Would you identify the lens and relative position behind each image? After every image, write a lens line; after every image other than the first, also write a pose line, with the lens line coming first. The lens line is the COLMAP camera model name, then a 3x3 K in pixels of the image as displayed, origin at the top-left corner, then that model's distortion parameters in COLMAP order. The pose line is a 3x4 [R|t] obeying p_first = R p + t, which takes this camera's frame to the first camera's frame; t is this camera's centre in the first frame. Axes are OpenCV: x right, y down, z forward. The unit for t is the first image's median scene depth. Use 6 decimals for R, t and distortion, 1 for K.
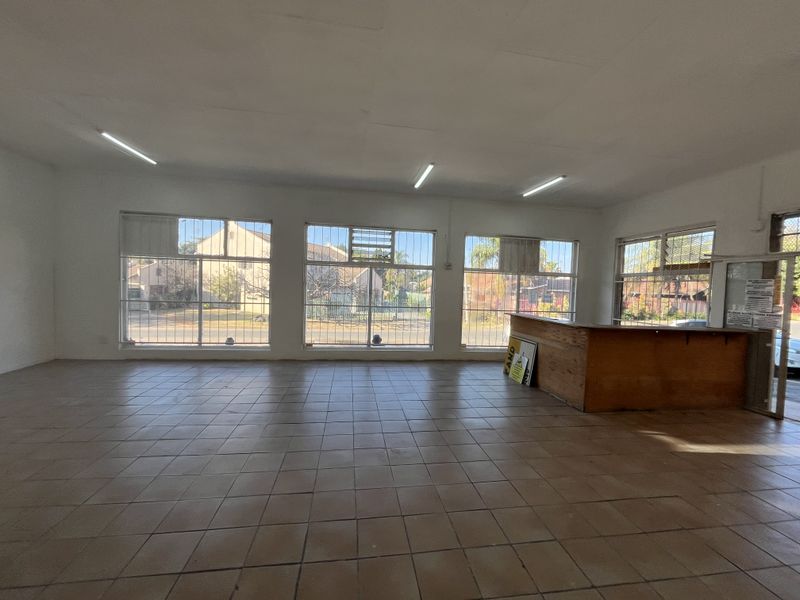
lens RADIAL K [[323.8, 0, 394.7], [0, 323.8, 296.6], [0, 0, 1]] dist [-0.002930, 0.000437]
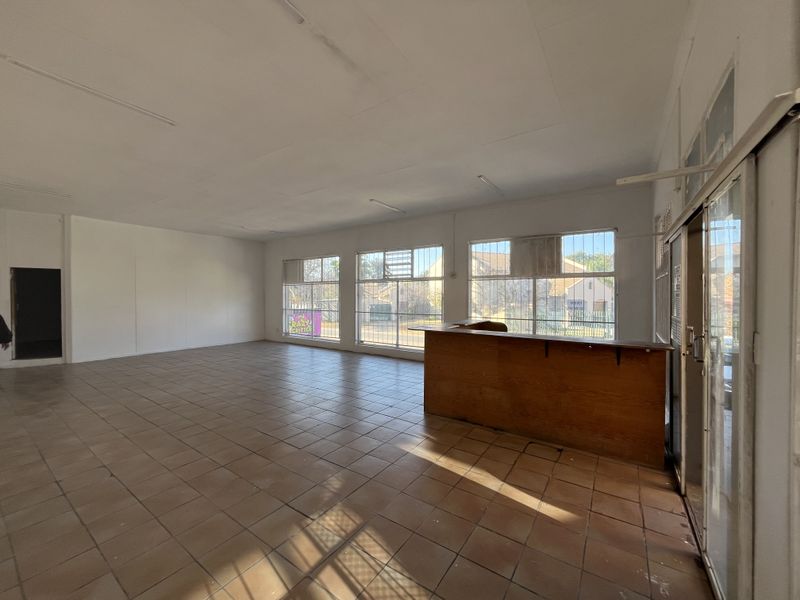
lens RADIAL K [[323.8, 0, 396.8], [0, 323.8, 299.1], [0, 0, 1]] dist [-0.002930, 0.000437]
pose [[0.723291, -0.027764, -0.689985, 0.770457], [0.002412, 0.999287, -0.037681, 0.021818], [0.690539, 0.025590, 0.722842, 0.111498]]
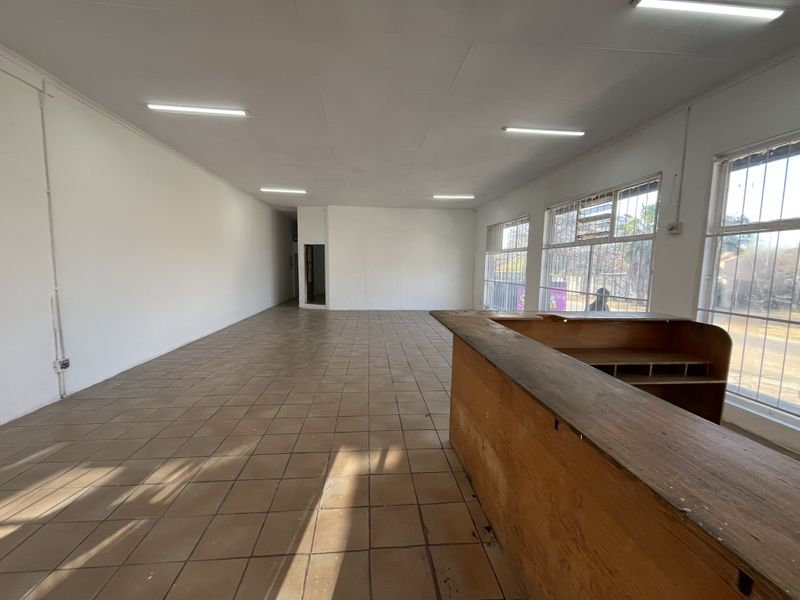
lens RADIAL K [[323.8, 0, 397.3], [0, 323.8, 296.7], [0, 0, 1]] dist [-0.002930, 0.000437]
pose [[-0.056137, 0.060631, -0.996580, 0.774977], [-0.050369, 0.996711, 0.063477, 0.011883], [0.997152, 0.053760, -0.052898, 0.563164]]
